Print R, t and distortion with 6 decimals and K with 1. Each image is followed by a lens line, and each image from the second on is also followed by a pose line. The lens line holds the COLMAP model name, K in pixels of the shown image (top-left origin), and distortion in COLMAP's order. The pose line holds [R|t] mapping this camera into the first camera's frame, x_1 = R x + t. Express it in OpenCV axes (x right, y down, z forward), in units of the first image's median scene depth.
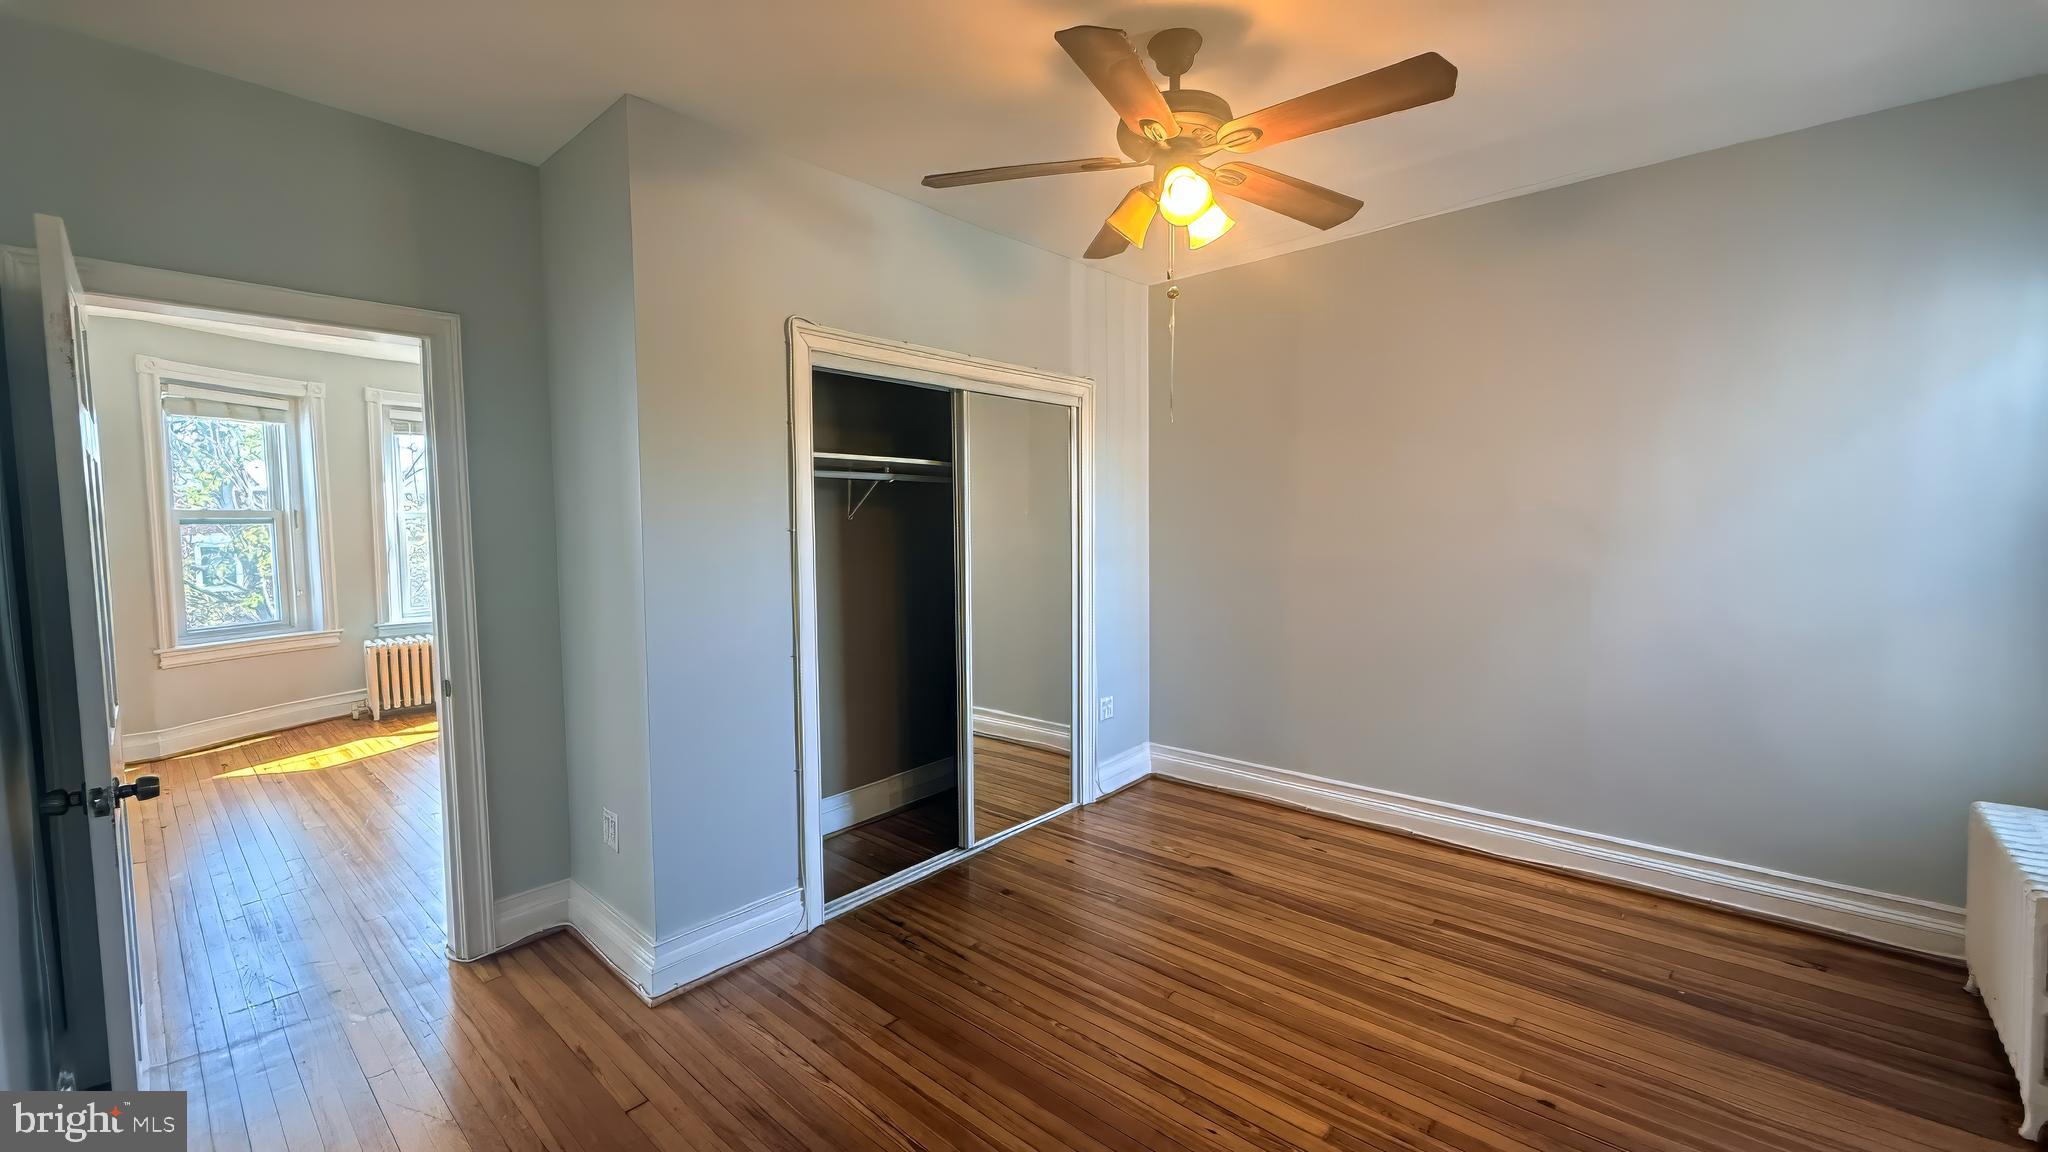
lens RADIAL K [[823.6, 0, 1018.1], [0, 823.6, 574.8], [0, 0, 1]] dist [0.001711, 0.000232]
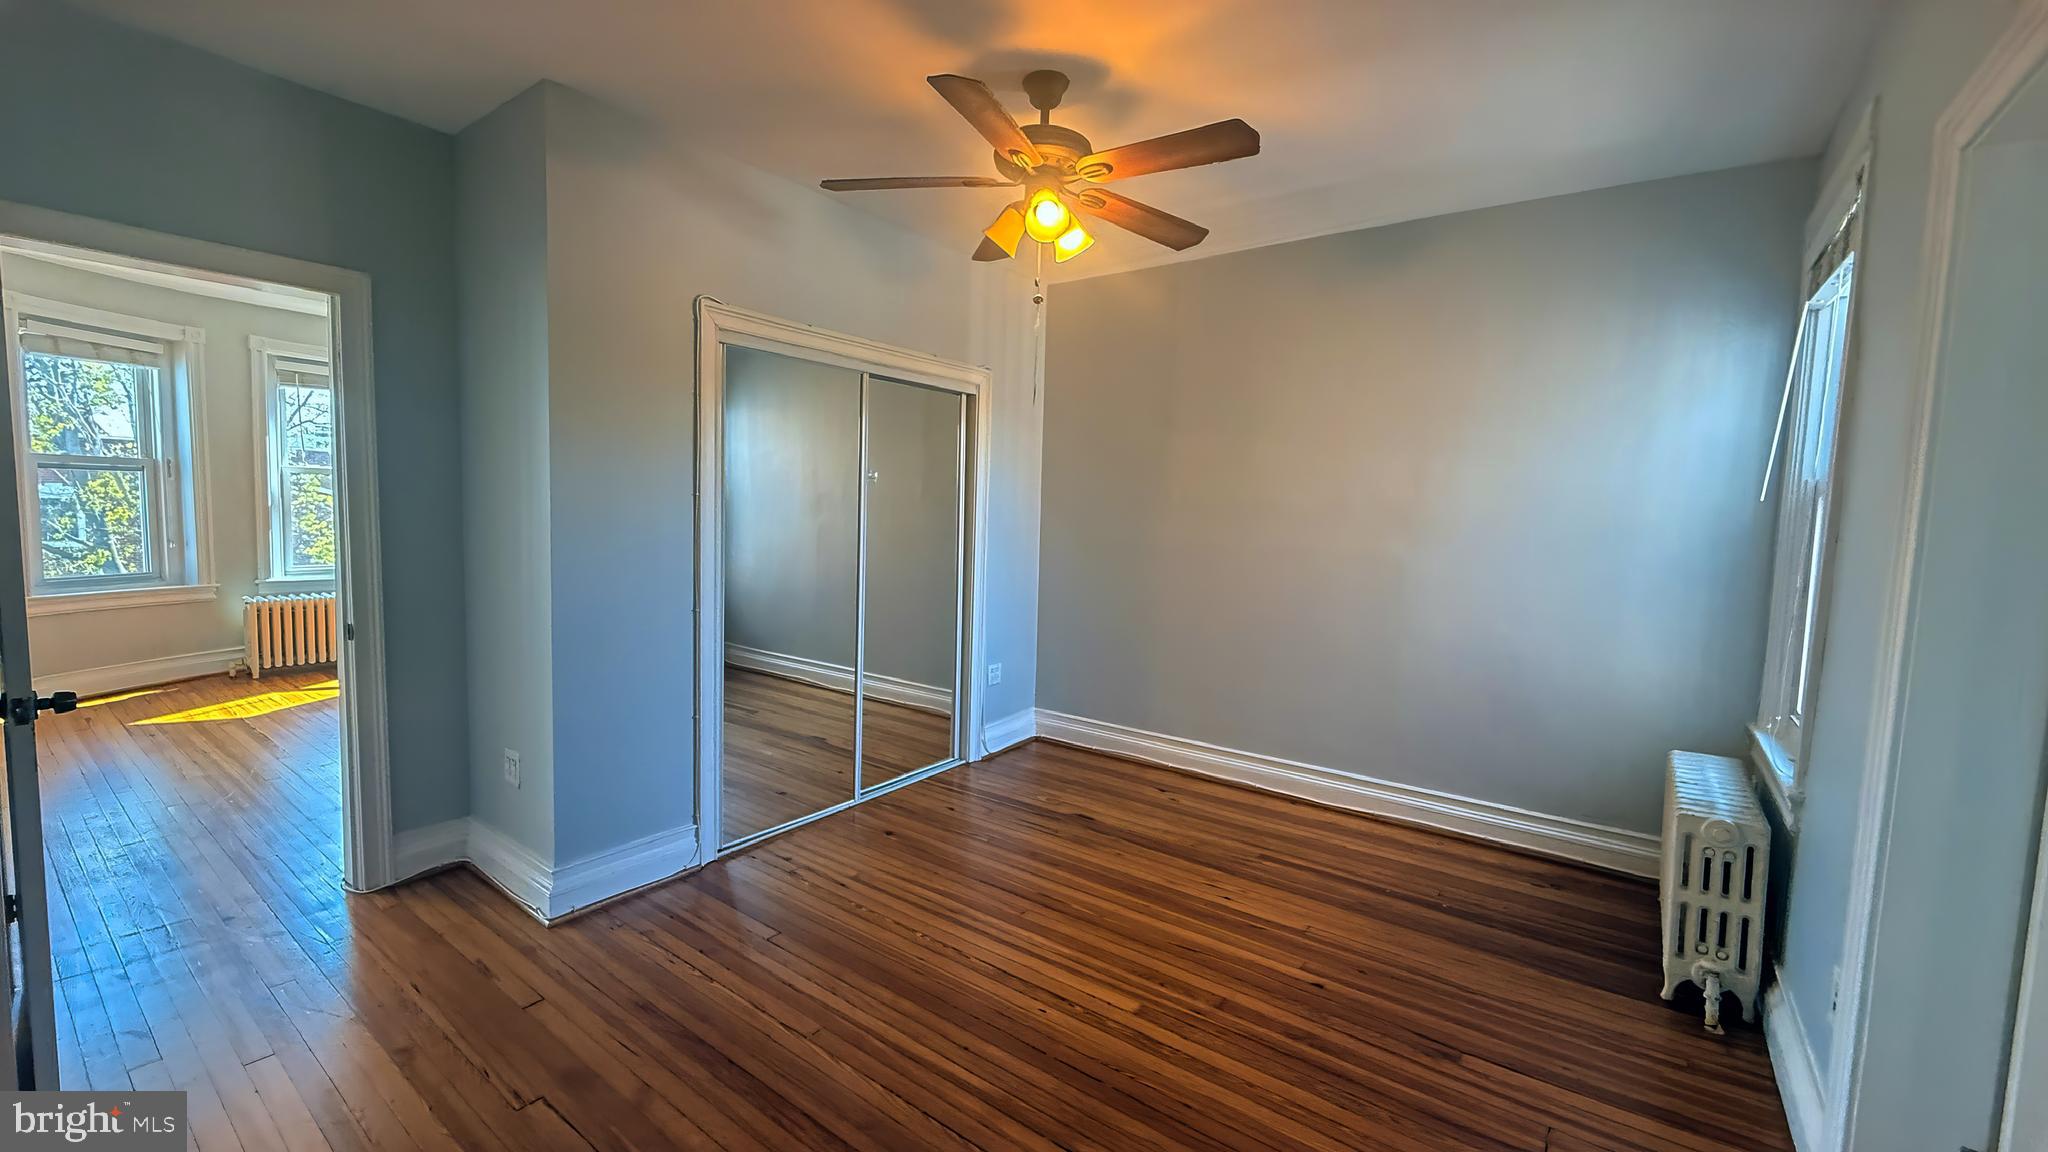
lens RADIAL K [[818.6, 0, 1016.9], [0, 818.6, 573.4], [0, 0, 1]] dist [0.002437, 0.000395]
pose [[0.994892, 0.031033, 0.096053, 0.042318], [-0.032520, 0.999374, 0.013955, 0.019379], [-0.095560, -0.017008, 0.995278, -0.104186]]
